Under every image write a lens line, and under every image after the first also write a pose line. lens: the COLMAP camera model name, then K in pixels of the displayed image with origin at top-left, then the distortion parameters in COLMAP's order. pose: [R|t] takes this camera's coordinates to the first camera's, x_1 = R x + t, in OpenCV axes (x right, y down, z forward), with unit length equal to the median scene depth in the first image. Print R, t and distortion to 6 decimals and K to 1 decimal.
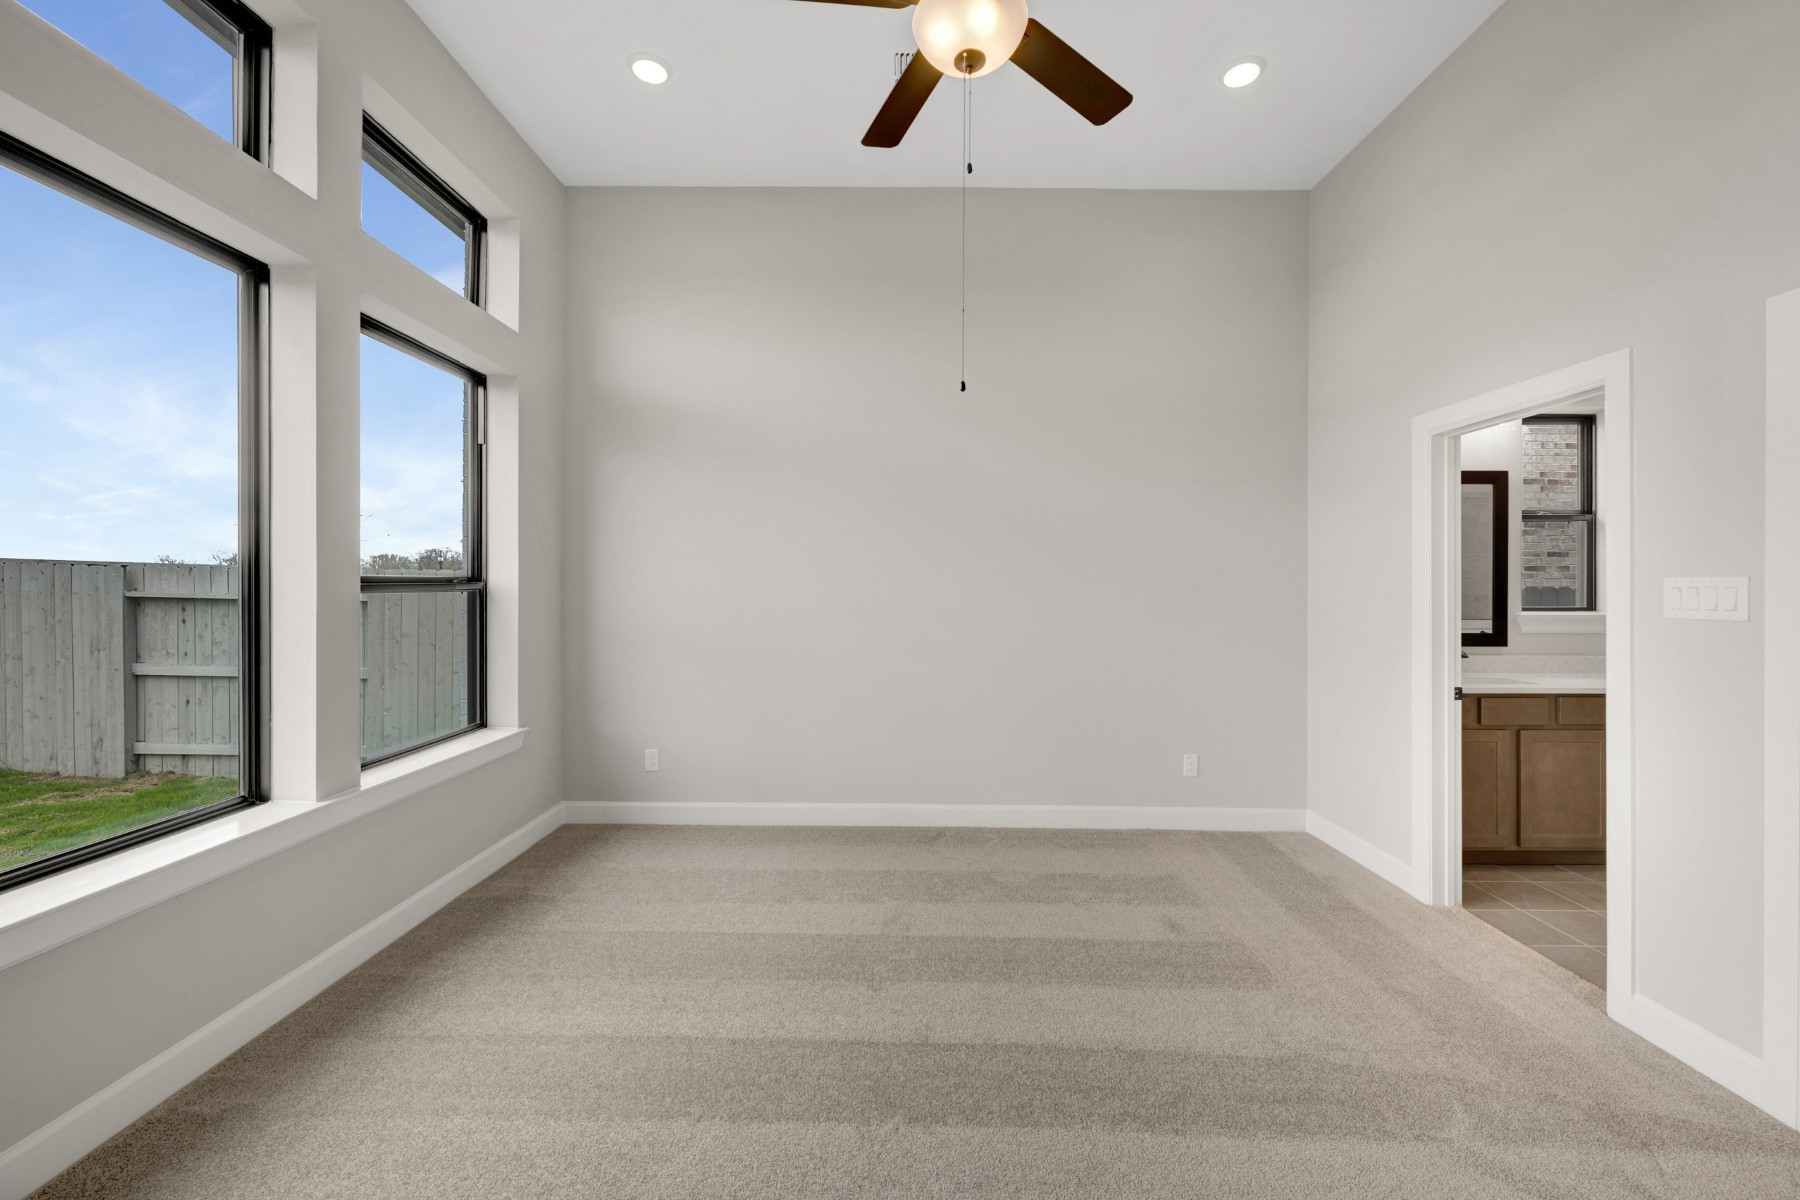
lens RADIAL K [[715.6, 0, 887.9], [0, 715.6, 594.5], [0, 0, 1]] dist [-0.000882, -0.000427]
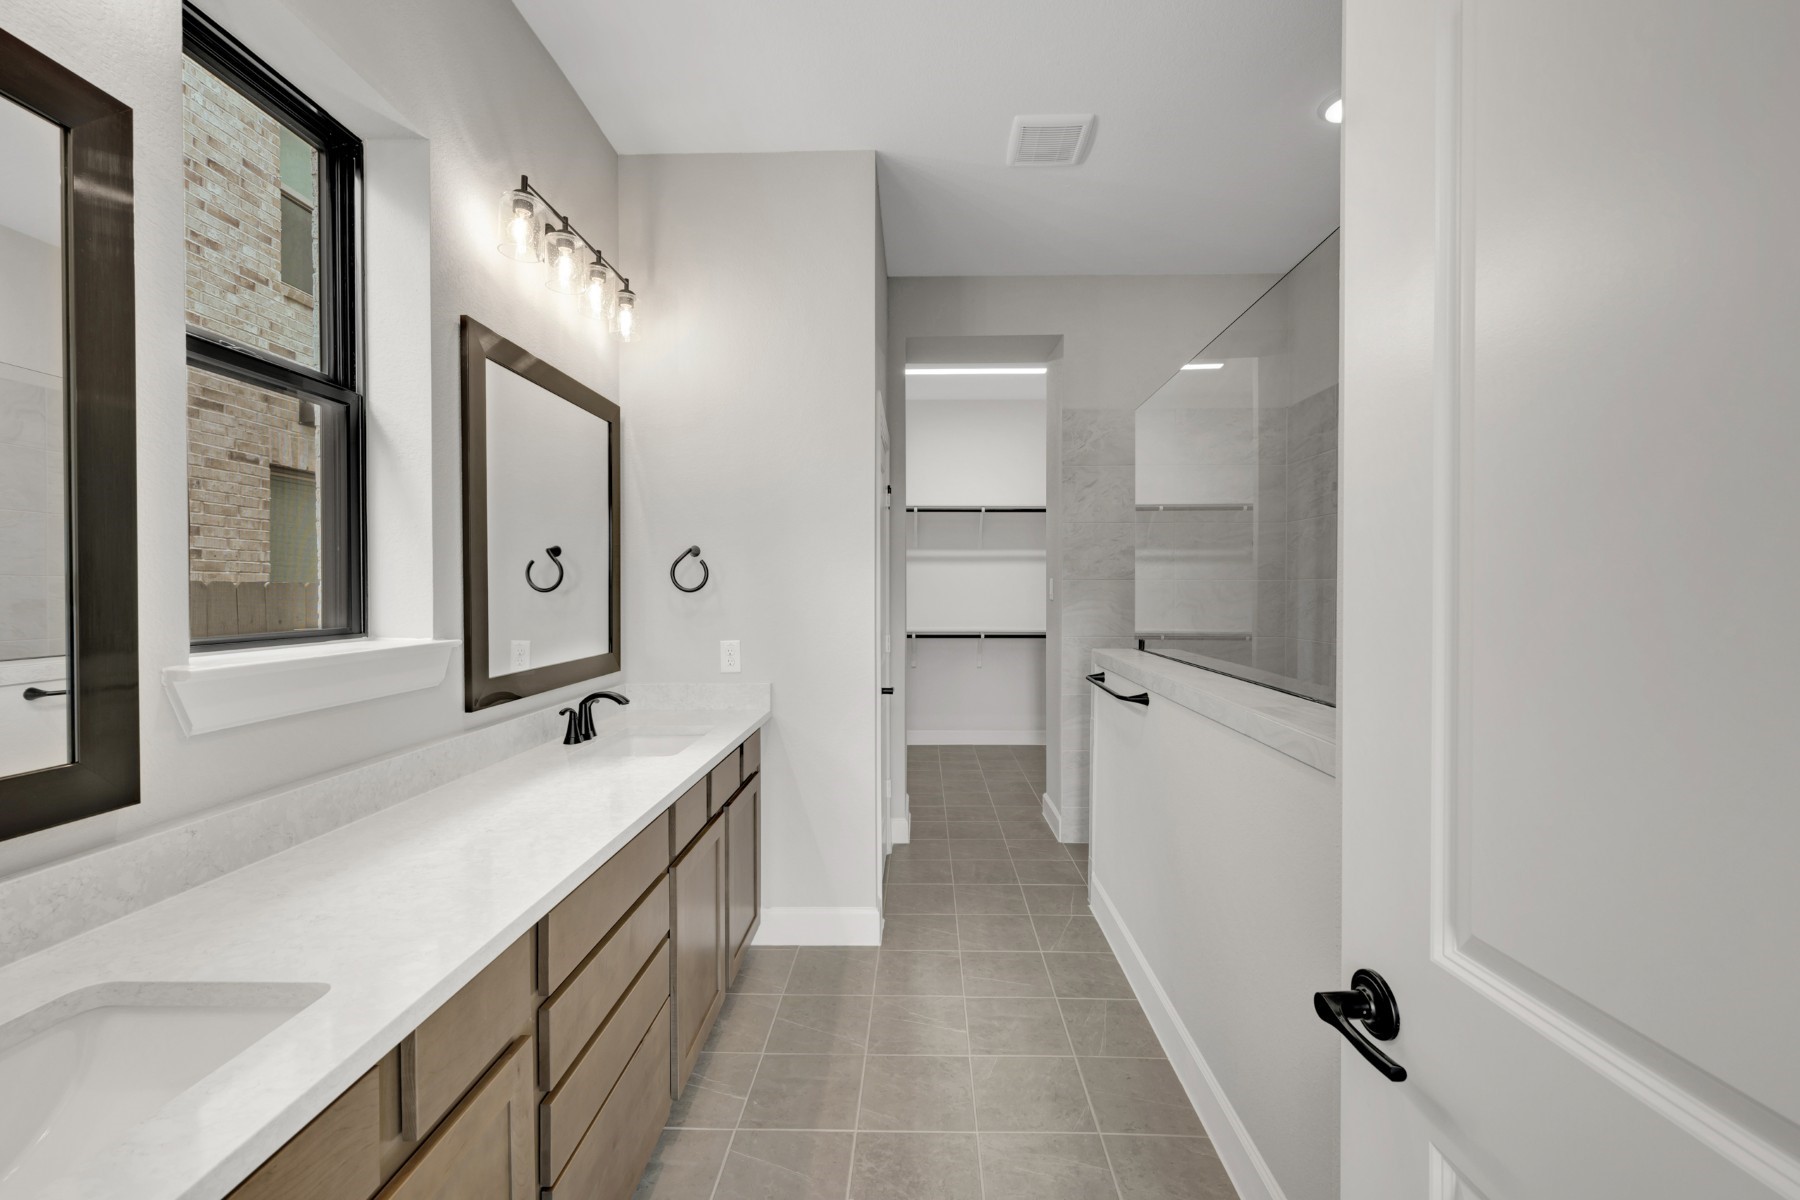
lens RADIAL K [[715.6, 0, 937.3], [0, 715.6, 591.7], [0, 0, 1]] dist [-0.000882, -0.000427]
pose [[-0.026682, -0.011749, 0.999575, 0.572001], [0.014551, 0.999820, 0.012140, -0.002349], [-0.999538, 0.014868, -0.026506, 0.682933]]
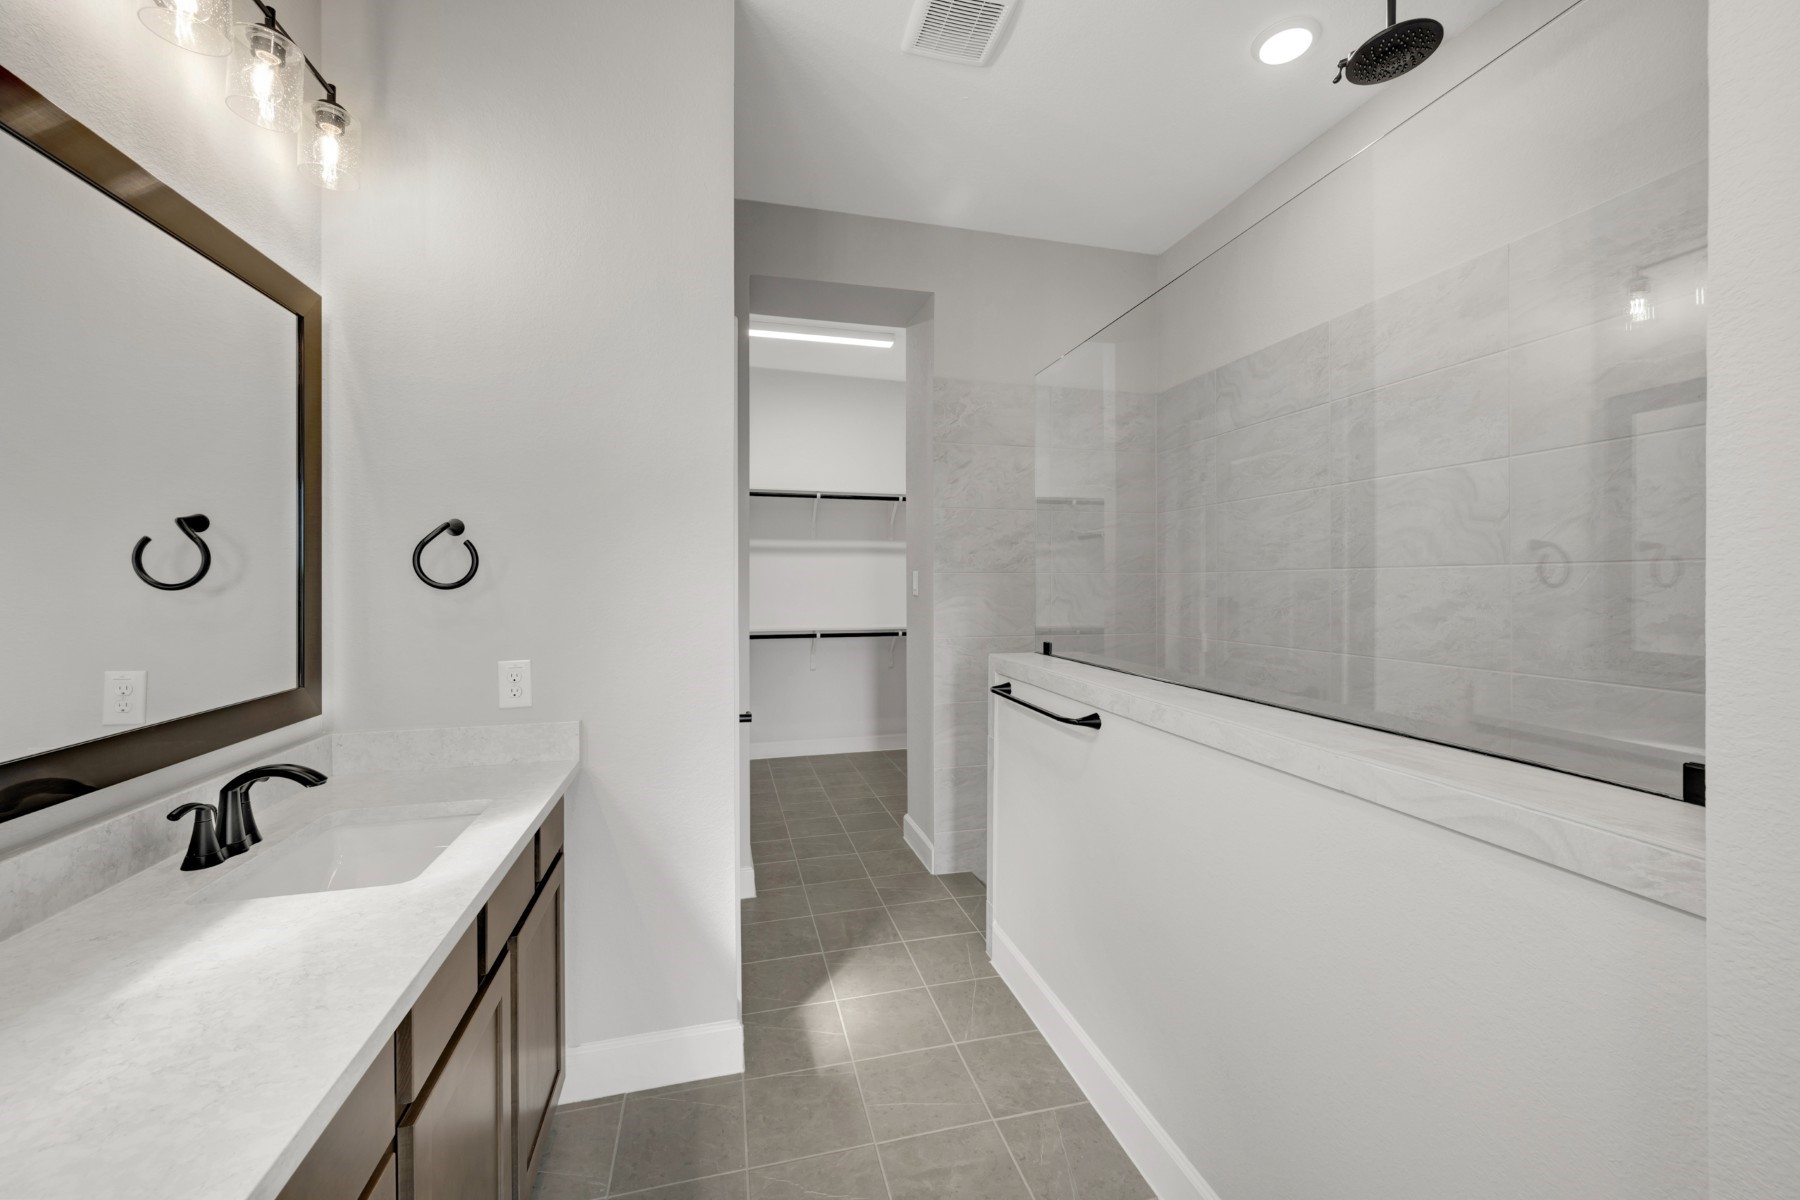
lens RADIAL K [[715.6, 0, 926.7], [0, 715.6, 582.9], [0, 0, 1]] dist [-0.000882, -0.000427]
pose [[-0.275826, -0.007428, 0.961179, 0.752088], [0.013751, 0.999837, 0.011673, -0.002131], [-0.961109, 0.016437, -0.275679, 0.737142]]
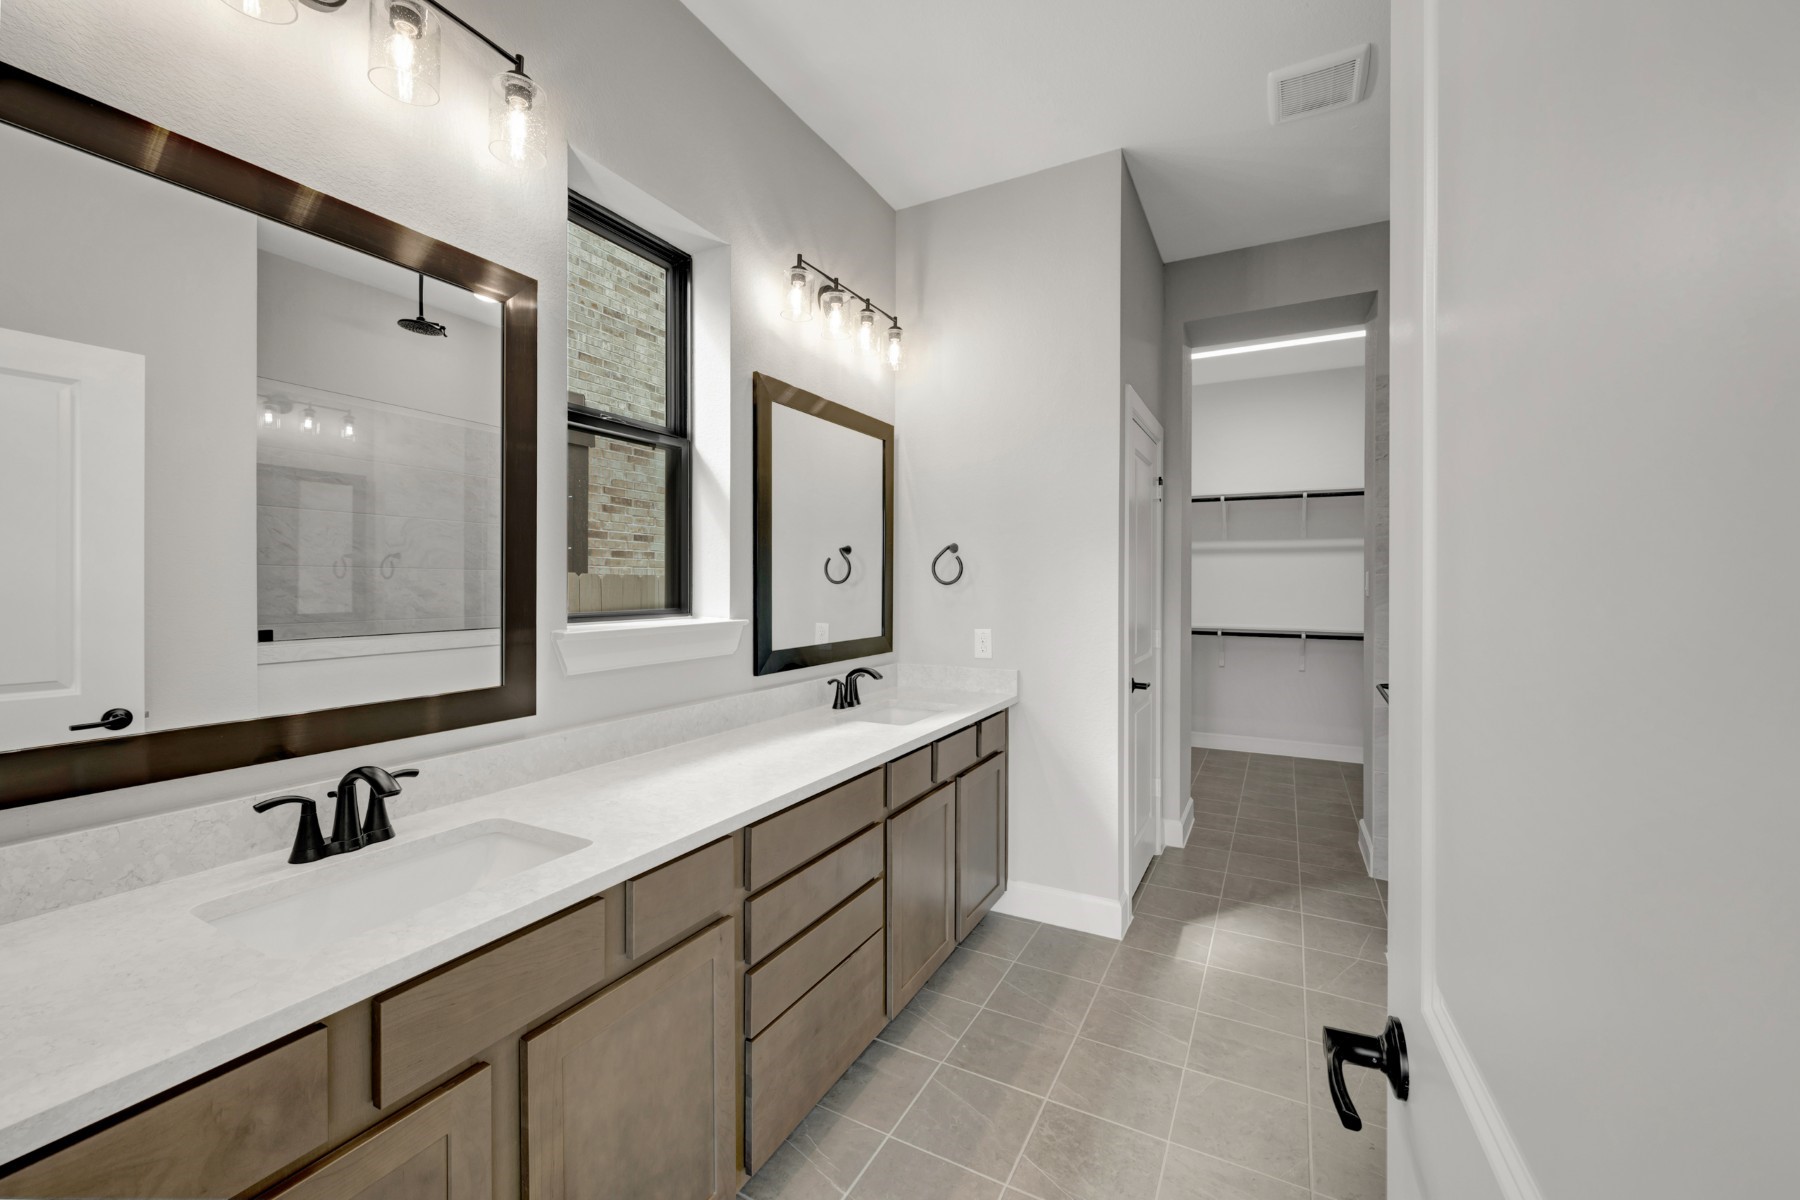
lens RADIAL K [[715.6, 0, 941.1], [0, 715.6, 577.0], [0, 0, 1]] dist [-0.000882, -0.000427]
pose [[0.416691, 0.000103, 0.909048, 0.561027], [0.012664, 0.999902, -0.005918, -0.000750], [-0.908960, 0.013978, 0.416649, 0.585640]]
